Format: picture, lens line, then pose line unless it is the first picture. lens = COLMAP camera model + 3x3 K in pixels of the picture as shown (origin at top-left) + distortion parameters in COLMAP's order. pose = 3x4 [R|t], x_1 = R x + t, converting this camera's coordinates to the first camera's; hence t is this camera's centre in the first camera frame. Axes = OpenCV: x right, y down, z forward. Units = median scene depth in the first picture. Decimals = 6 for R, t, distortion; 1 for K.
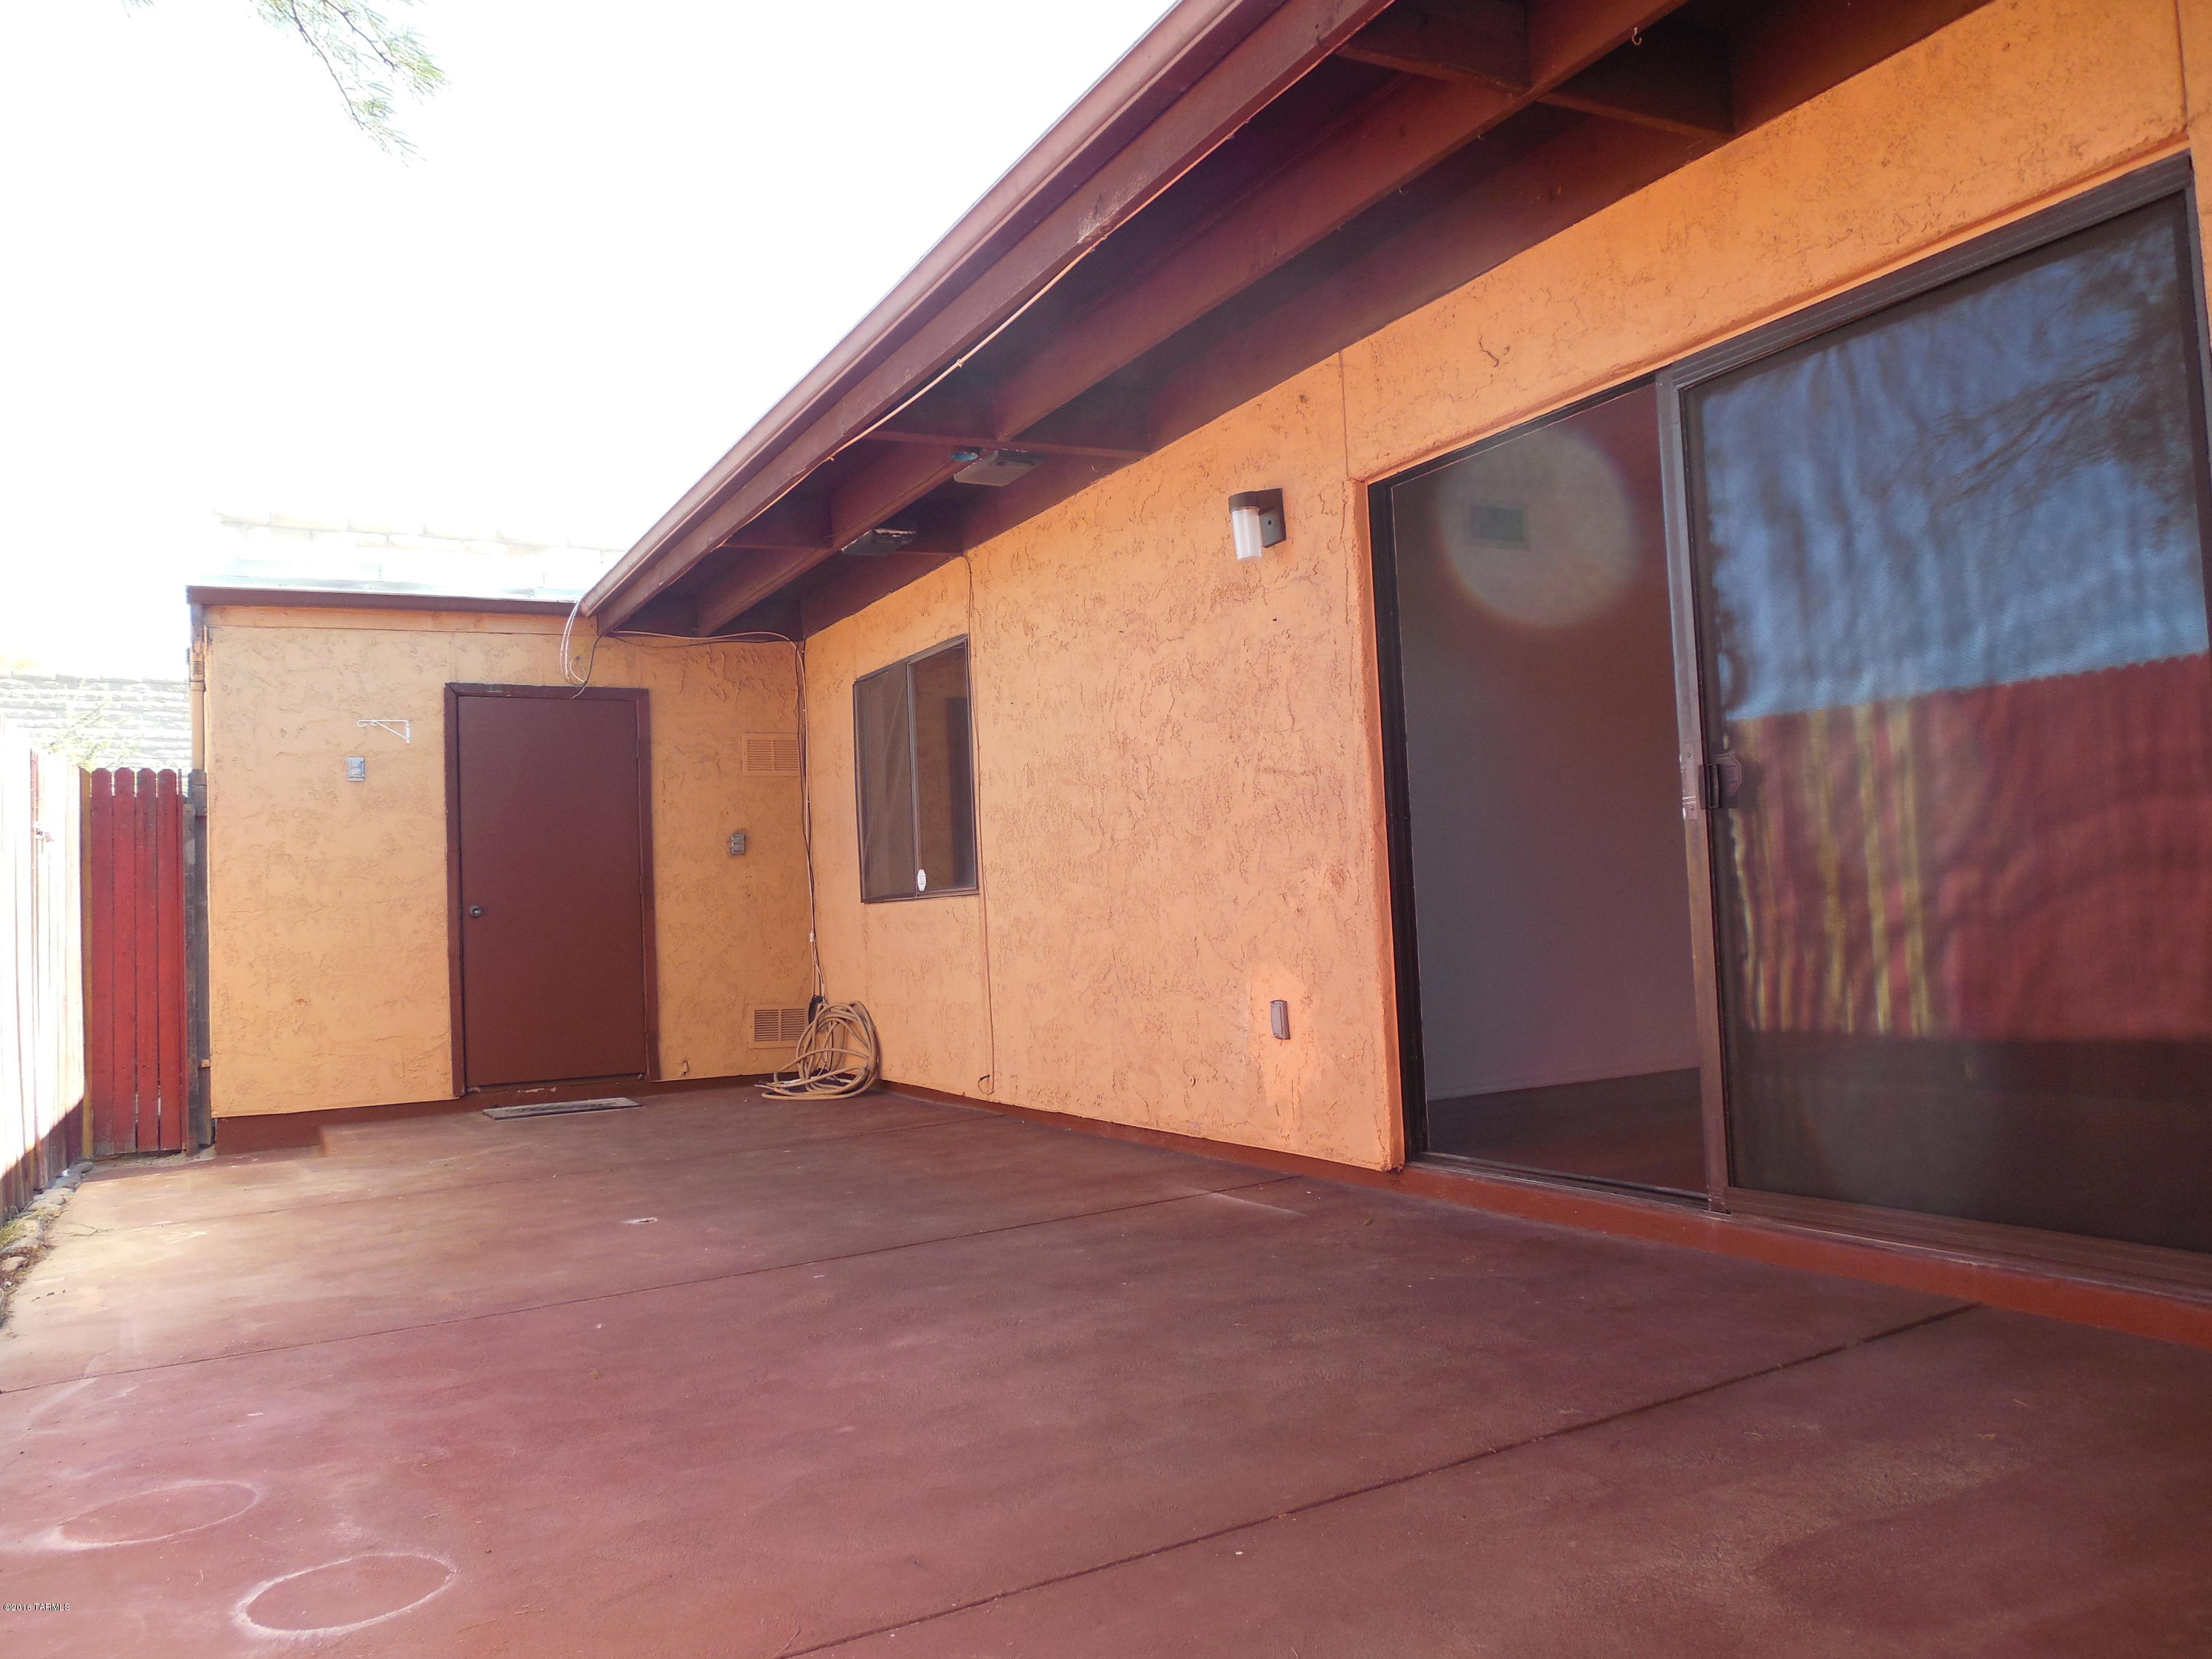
lens RADIAL K [[1644.8, 0, 1106.0], [0, 1644.8, 829.5], [0, 0, 1]] dist [-0.002596, -0.004742]
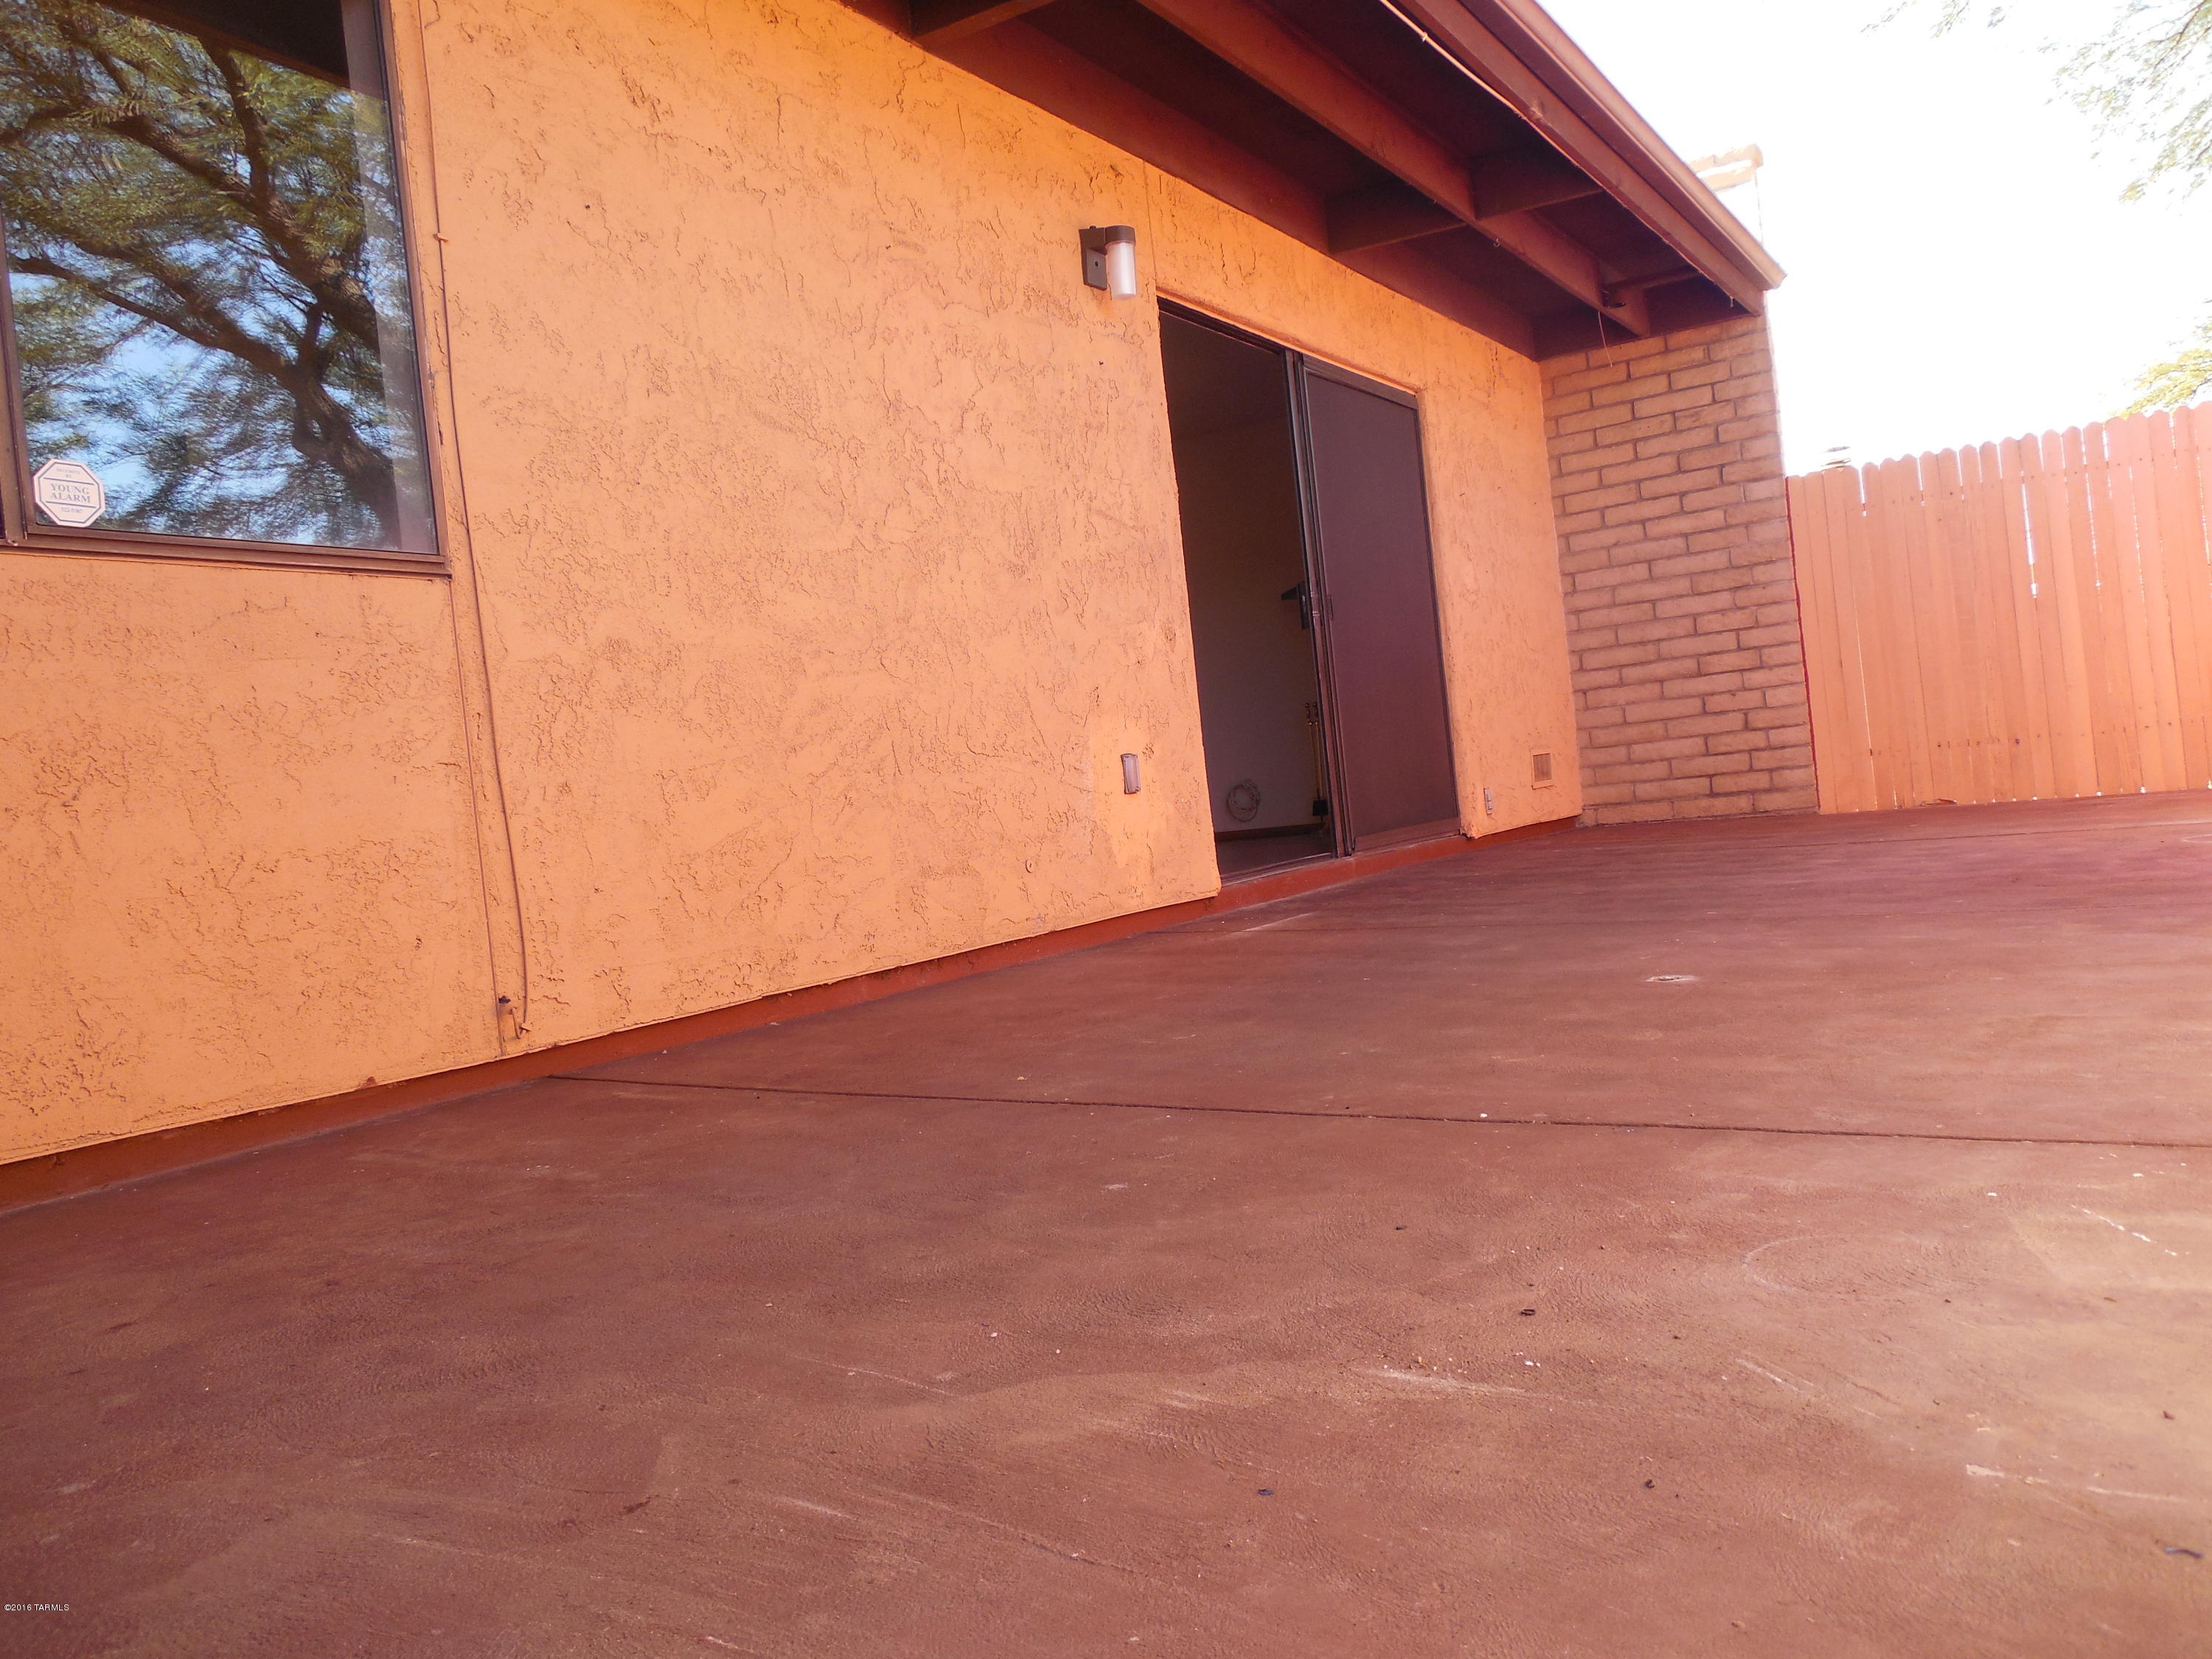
lens RADIAL K [[1644.8, 0, 1106.0], [0, 1644.8, 829.5], [0, 0, 1]] dist [-0.002596, -0.004742]
pose [[-0.472952, 0.083959, 0.877079, -0.668528], [0.085808, 0.995107, -0.048987, 0.178534], [-0.876900, 0.052092, -0.477842, 1.356761]]
